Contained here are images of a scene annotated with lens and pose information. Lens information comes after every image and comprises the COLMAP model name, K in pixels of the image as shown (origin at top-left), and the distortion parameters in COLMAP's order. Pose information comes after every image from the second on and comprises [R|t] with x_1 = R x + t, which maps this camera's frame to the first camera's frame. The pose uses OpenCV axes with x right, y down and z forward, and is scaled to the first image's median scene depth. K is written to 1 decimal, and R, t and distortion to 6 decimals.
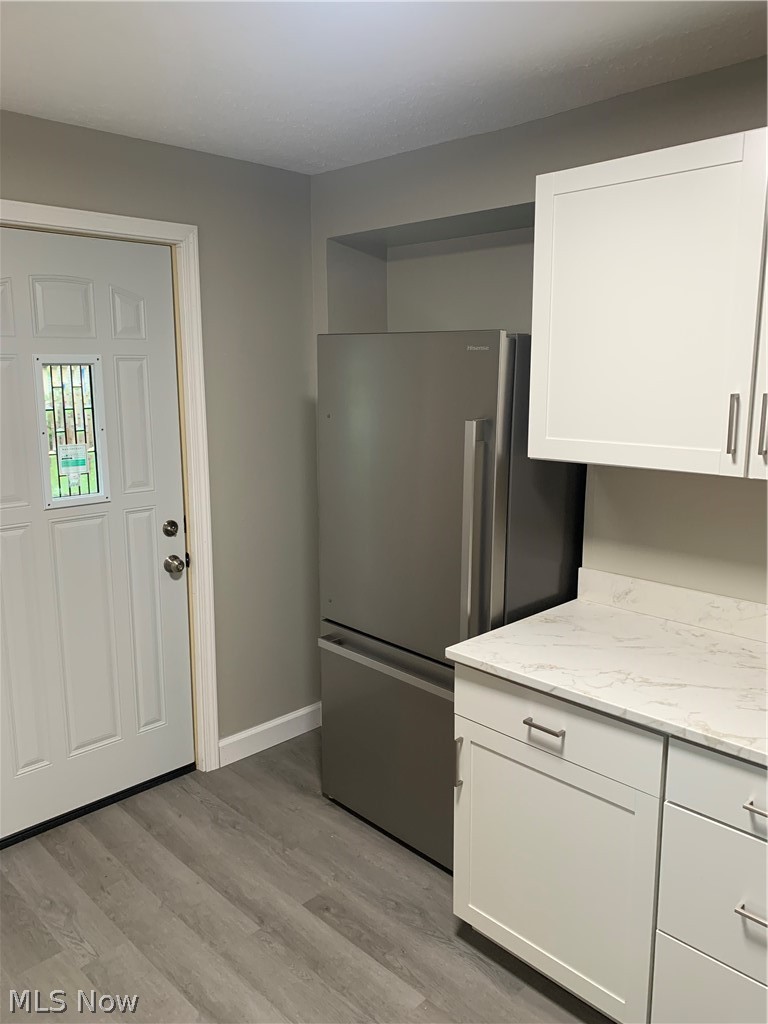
lens RADIAL K [[784.9, 0, 382.0], [0, 784.9, 510.3], [0, 0, 1]] dist [0.042975, -0.053659]
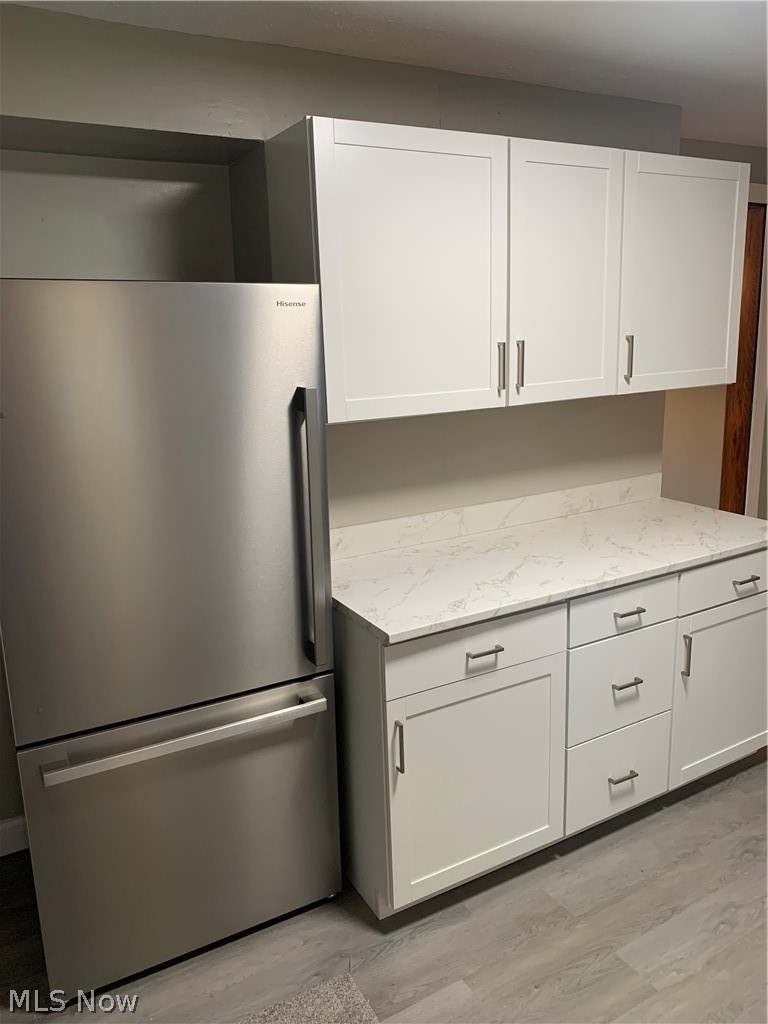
lens RADIAL K [[784.9, 0, 388.7], [0, 784.9, 506.7], [0, 0, 1]] dist [0.042975, -0.053659]
pose [[0.251684, -0.218267, 0.942876, -0.743598], [0.205085, 0.964140, 0.168446, -0.120765], [-0.945831, 0.150974, 0.287422, 0.709460]]
